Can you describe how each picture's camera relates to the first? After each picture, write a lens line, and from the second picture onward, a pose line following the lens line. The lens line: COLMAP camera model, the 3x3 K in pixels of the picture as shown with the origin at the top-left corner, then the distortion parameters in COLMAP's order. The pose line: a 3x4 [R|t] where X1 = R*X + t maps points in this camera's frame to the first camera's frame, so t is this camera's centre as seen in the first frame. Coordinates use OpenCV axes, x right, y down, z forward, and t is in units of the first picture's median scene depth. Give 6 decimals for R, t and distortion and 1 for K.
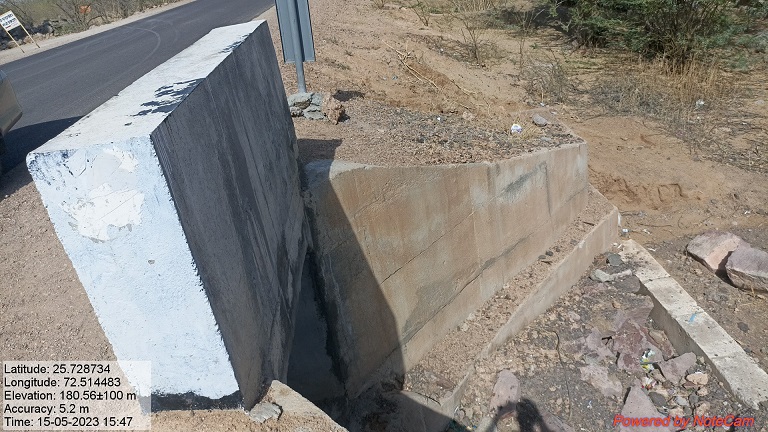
lens RADIAL K [[569.7, 0, 384.0], [0, 569.7, 216.0], [0, 0, 1]] dist [0.065833, -0.088578]
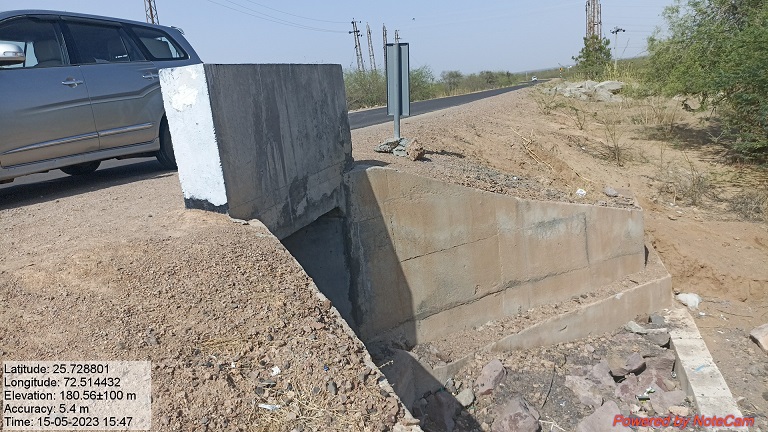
lens RADIAL K [[569.7, 0, 384.0], [0, 569.7, 216.0], [0, 0, 1]] dist [0.065833, -0.088578]
pose [[0.935763, 0.131187, -0.327318, 0.311627], [-0.190589, 0.969123, -0.156452, 0.189403], [0.296687, 0.208786, 0.931872, -0.232229]]
